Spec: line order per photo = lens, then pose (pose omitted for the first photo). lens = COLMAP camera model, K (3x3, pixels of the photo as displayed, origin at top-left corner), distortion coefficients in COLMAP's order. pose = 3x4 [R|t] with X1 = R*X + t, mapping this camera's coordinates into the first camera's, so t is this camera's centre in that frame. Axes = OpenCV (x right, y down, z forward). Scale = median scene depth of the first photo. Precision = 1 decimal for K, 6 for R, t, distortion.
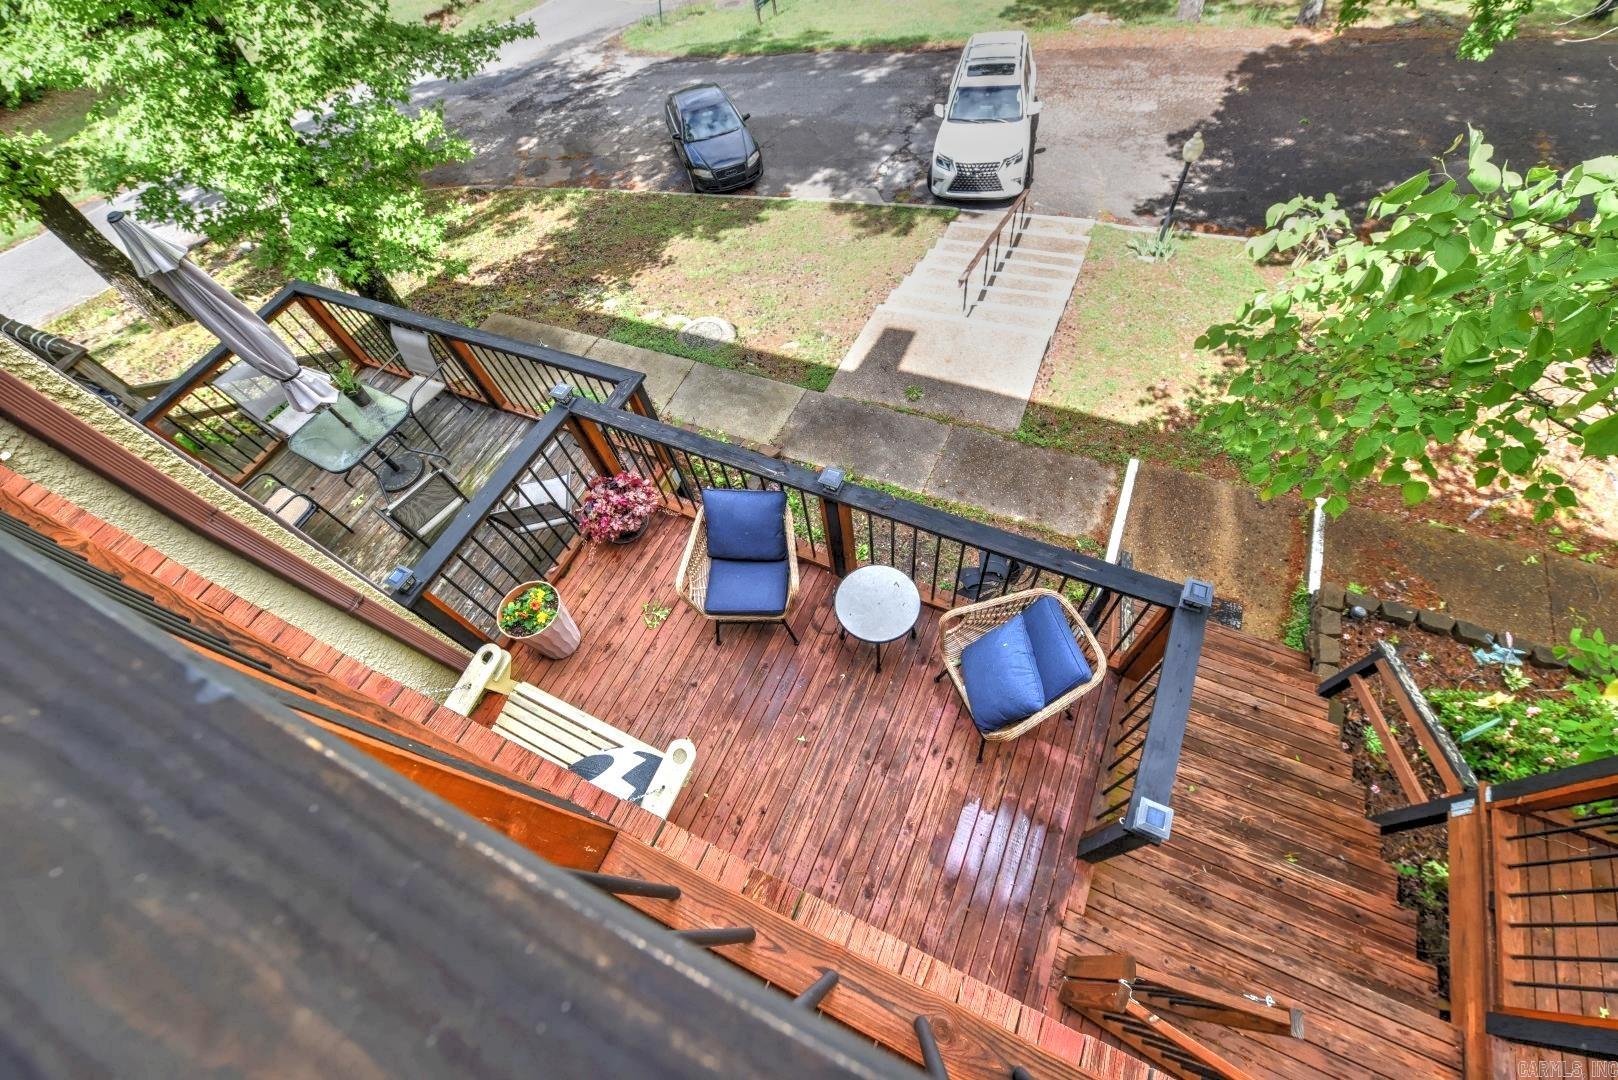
lens RADIAL K [[641.3, 0, 812.8], [0, 641.3, 540.7], [0, 0, 1]] dist [-0.015689, -0.002099]
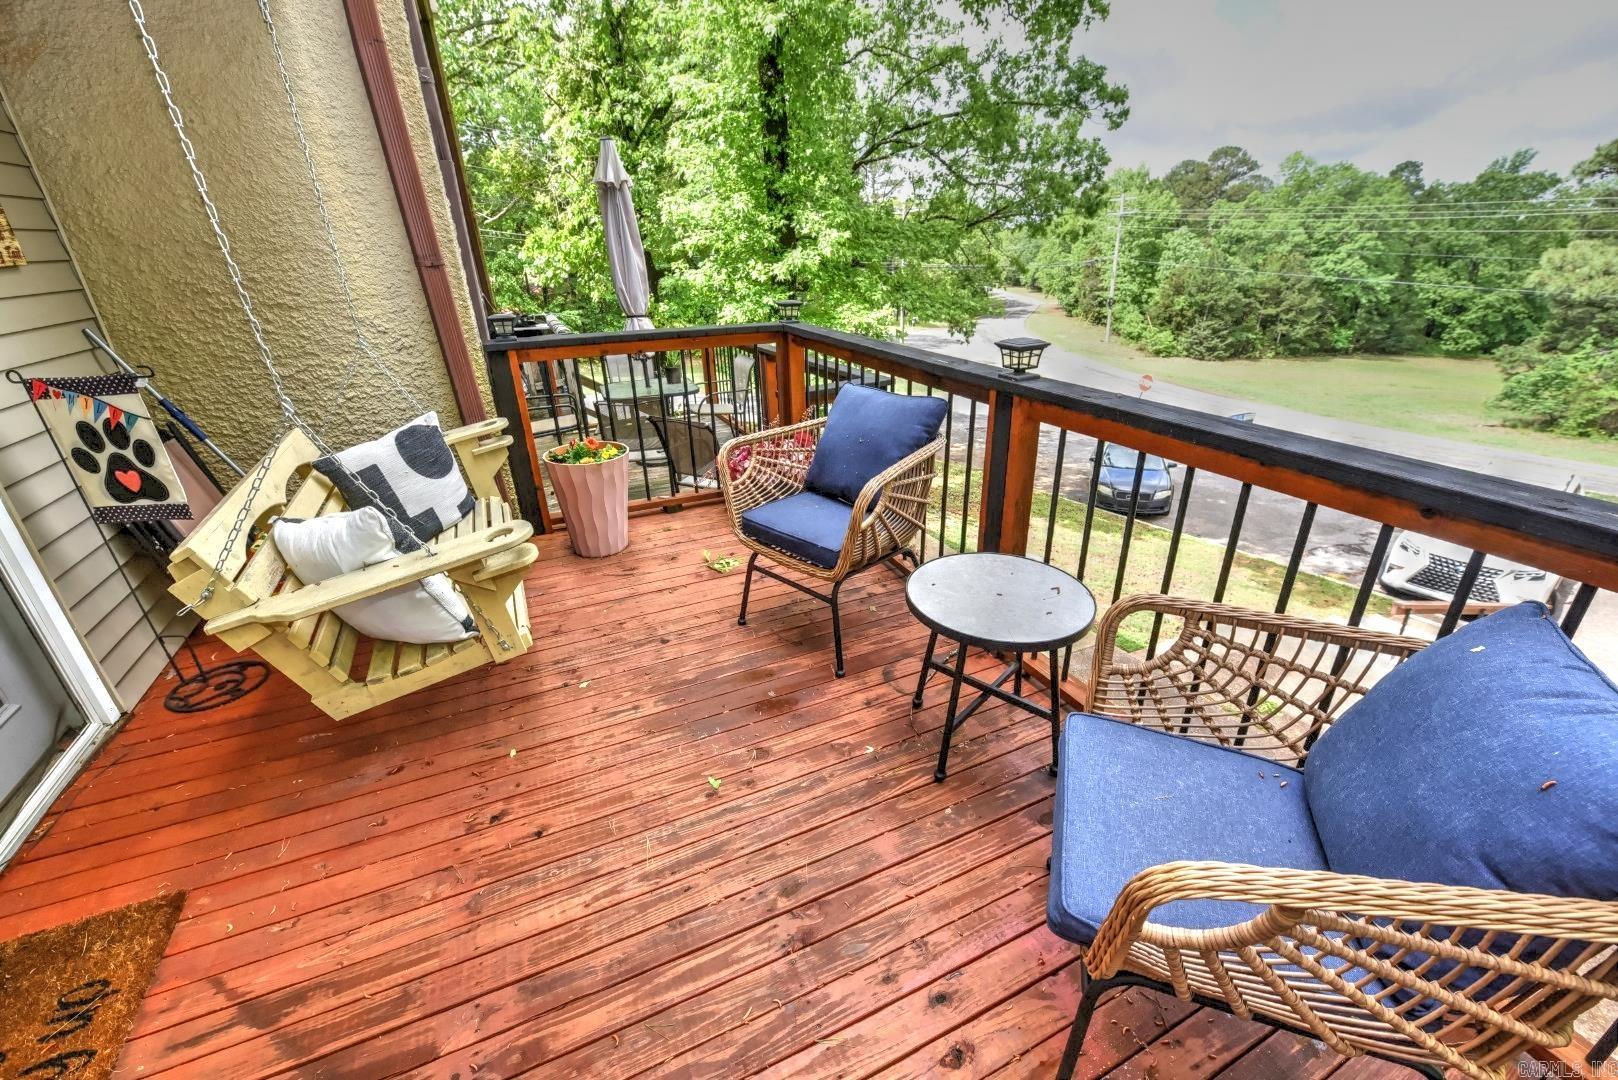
lens RADIAL K [[641.3, 0, 812.8], [0, 641.3, 544.6], [0, 0, 1]] dist [-0.015689, -0.002099]
pose [[0.758040, 0.348313, -0.551410, 0.094921], [-0.580709, 0.745327, -0.327513, 0.117556], [0.296904, 0.568477, 0.767256, 0.227285]]
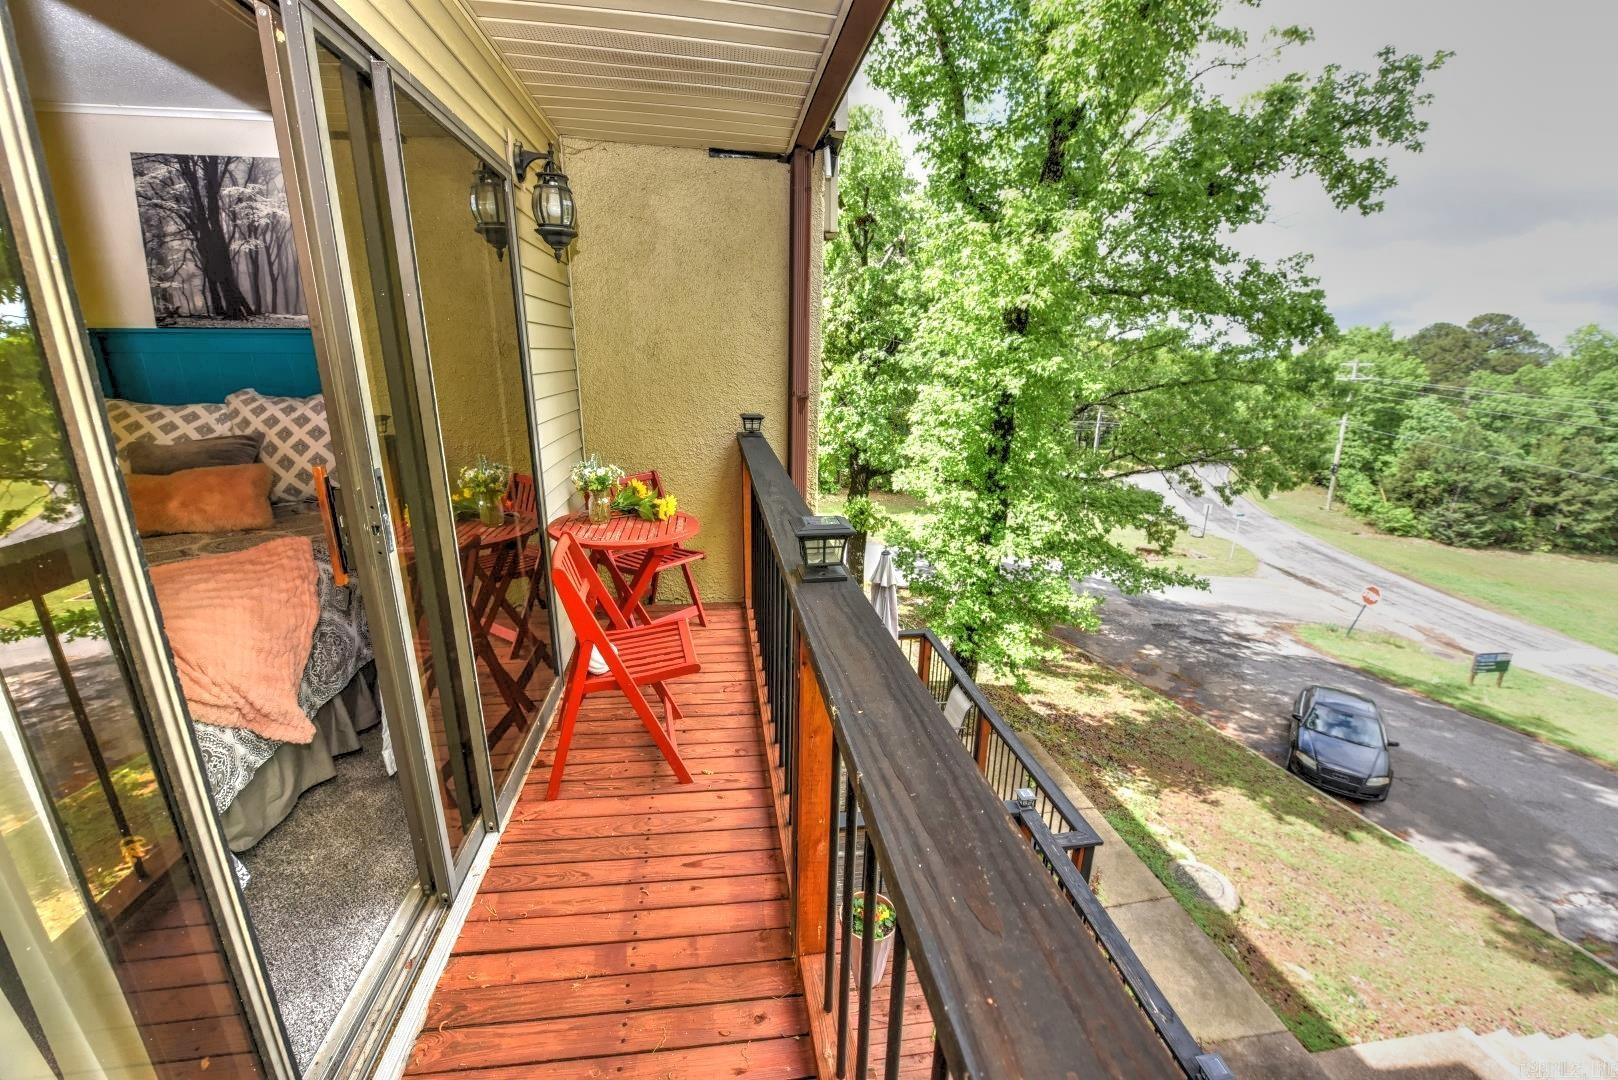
lens RADIAL K [[641.3, 0, 812.9], [0, 641.3, 553.0], [0, 0, 1]] dist [-0.015689, -0.002099]
pose [[0.547275, 0.352001, -0.759332, 0.044407], [-0.751232, 0.606562, -0.260256, 0.034655], [0.368972, 0.712866, 0.596391, -0.050274]]
